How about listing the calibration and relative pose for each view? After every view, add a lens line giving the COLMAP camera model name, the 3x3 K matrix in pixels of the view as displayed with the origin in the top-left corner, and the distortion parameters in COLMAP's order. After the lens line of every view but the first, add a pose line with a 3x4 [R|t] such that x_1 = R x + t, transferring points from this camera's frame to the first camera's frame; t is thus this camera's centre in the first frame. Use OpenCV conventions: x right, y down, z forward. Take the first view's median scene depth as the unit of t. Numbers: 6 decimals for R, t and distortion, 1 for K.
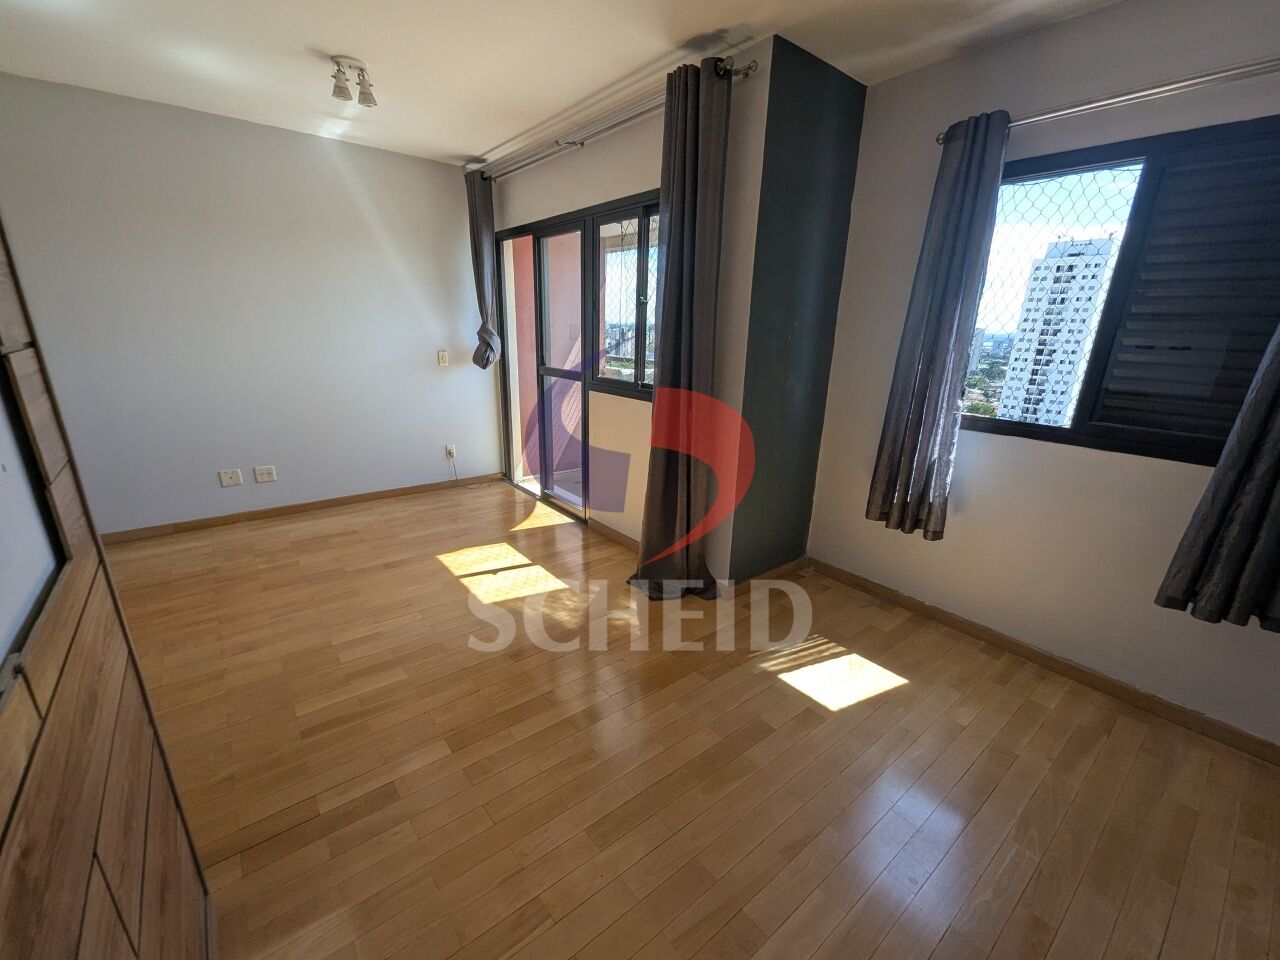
lens RADIAL K [[529.0, 0, 637.7], [0, 529.0, 487.5], [0, 0, 1]] dist [0.000753, -0.000025]
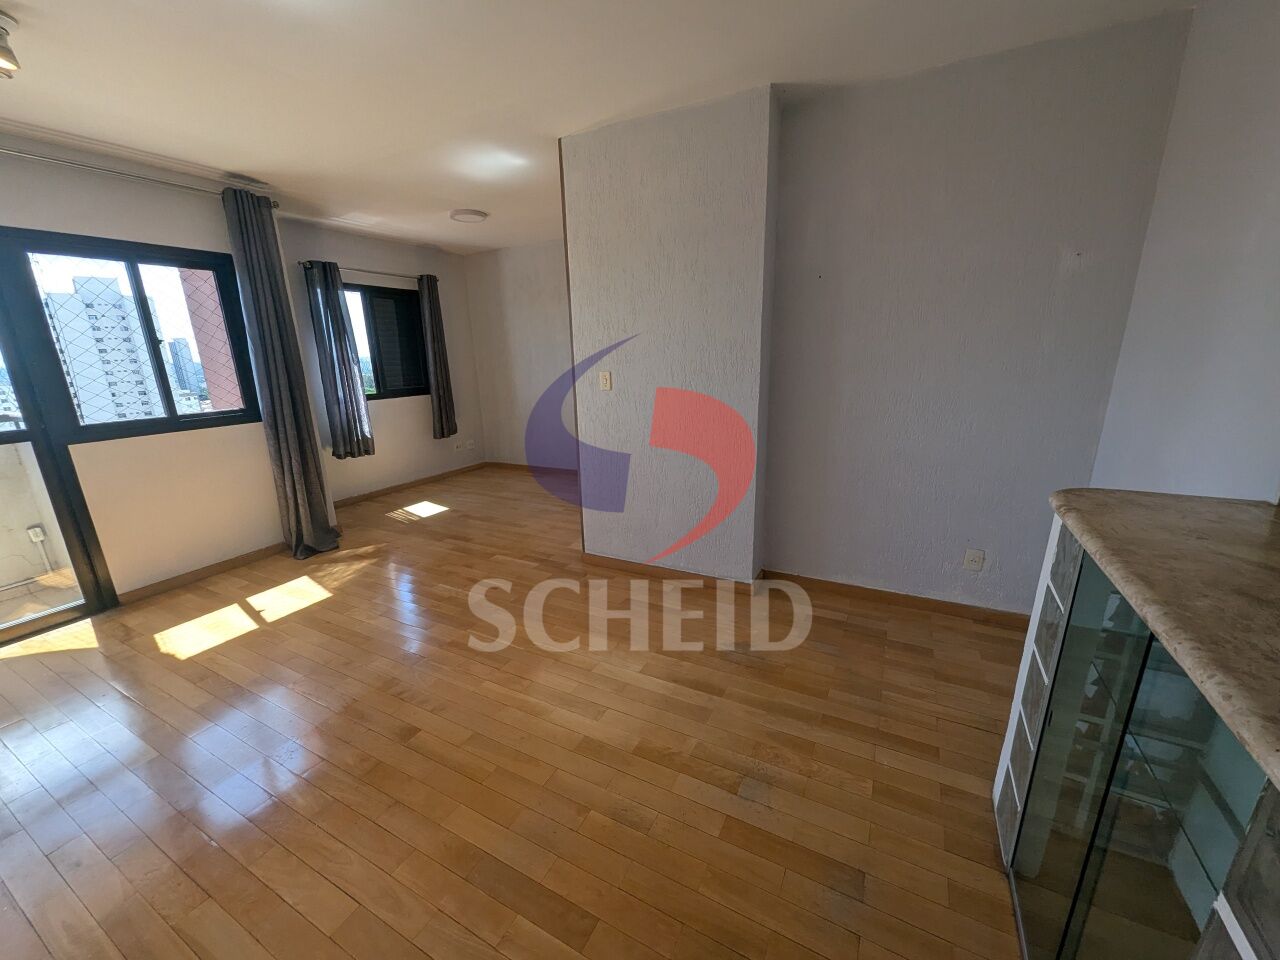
lens RADIAL K [[502.1, 0, 639.3], [0, 502.1, 489.6], [0, 0, 1]] dist [0.000146, -0.000407]
pose [[-0.396257, -0.257399, 0.881321, -1.762304], [0.286418, 0.877341, 0.385015, -0.260774], [-0.872322, 0.404991, -0.273929, 0.732452]]
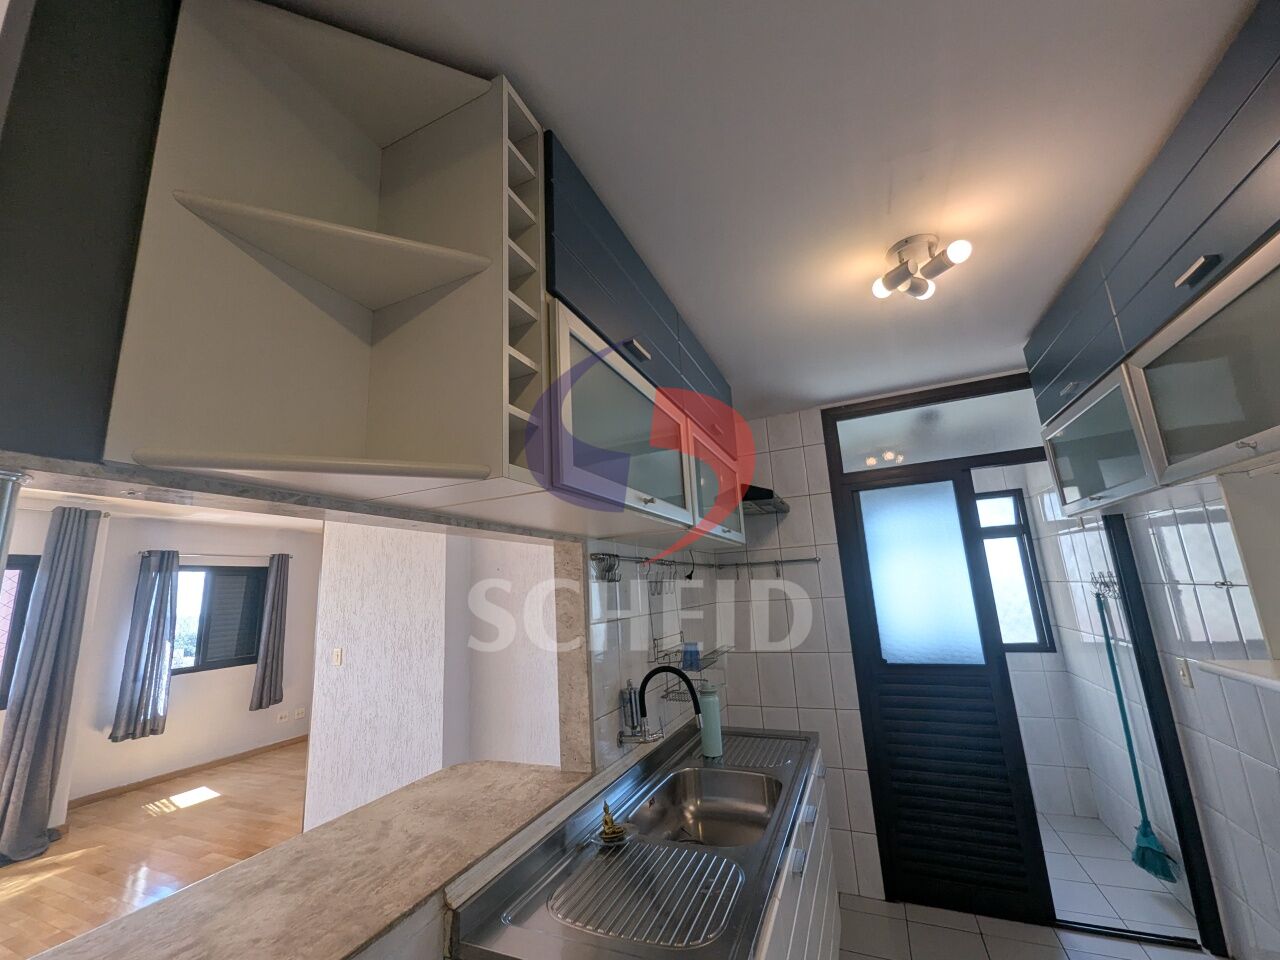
lens RADIAL K [[502.1, 0, 639.3], [0, 502.1, 489.6], [0, 0, 1]] dist [0.000146, -0.000407]
pose [[-0.459827, 0.178188, 0.869947, -2.270926], [0.308852, 0.950590, -0.031456, -0.176565], [-0.832568, 0.254220, -0.492140, 0.197692]]
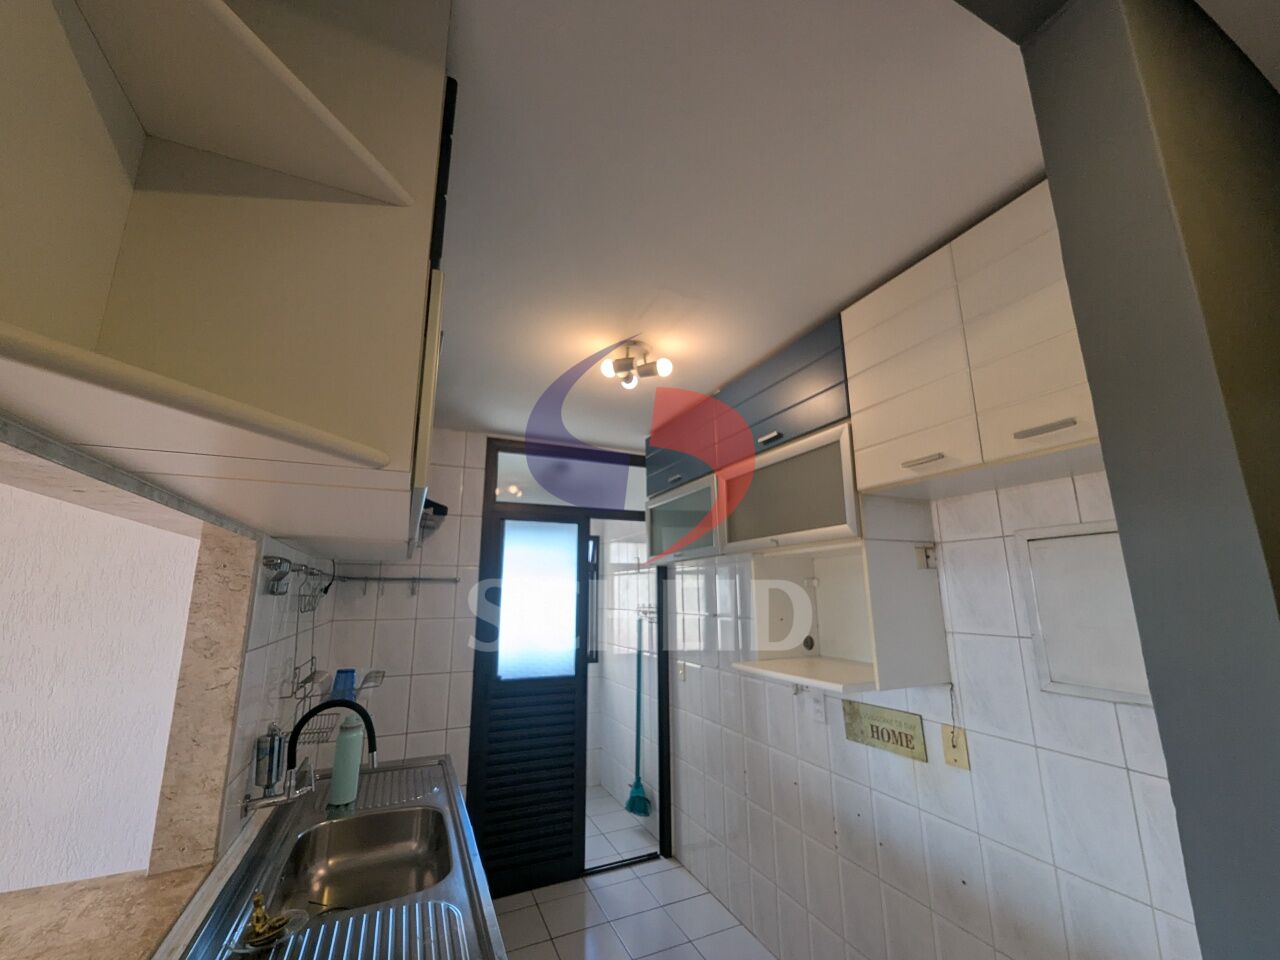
lens RADIAL K [[502.1, 0, 639.3], [0, 502.1, 489.6], [0, 0, 1]] dist [0.000146, -0.000407]
pose [[-0.969529, 0.030230, 0.243106, -2.119817], [0.055305, 0.993747, 0.096993, -0.235504], [-0.238654, 0.107483, -0.965138, 0.342182]]
